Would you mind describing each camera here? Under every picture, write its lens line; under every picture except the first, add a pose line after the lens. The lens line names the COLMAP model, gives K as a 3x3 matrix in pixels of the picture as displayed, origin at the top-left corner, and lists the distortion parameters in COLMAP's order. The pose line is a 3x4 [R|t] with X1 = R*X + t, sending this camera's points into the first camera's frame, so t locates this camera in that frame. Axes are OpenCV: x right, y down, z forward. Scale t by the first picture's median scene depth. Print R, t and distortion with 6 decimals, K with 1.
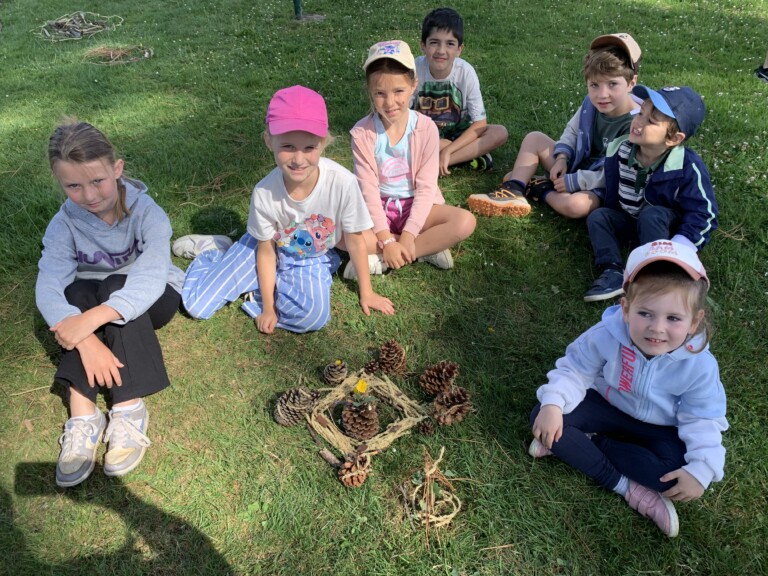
lens RADIAL K [[580.2, 0, 383.2], [0, 580.2, 288.1], [0, 0, 1]] dist [0.013272, -0.015935]
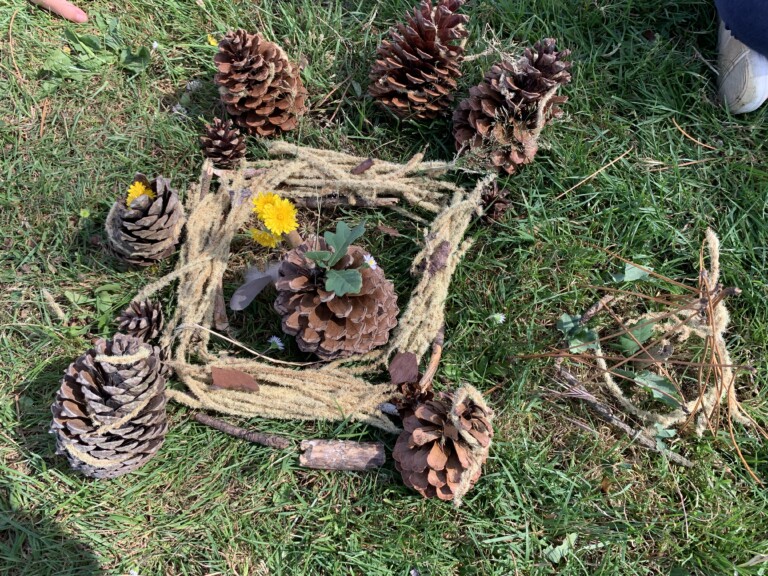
lens RADIAL K [[580.2, 0, 383.1], [0, 580.2, 285.3], [0, 0, 1]] dist [0.013272, -0.015935]
pose [[0.744510, -0.611799, 0.267219, -0.094302], [0.408806, 0.734226, 0.542023, 0.056518], [-0.527808, -0.294301, 0.796747, 0.703844]]
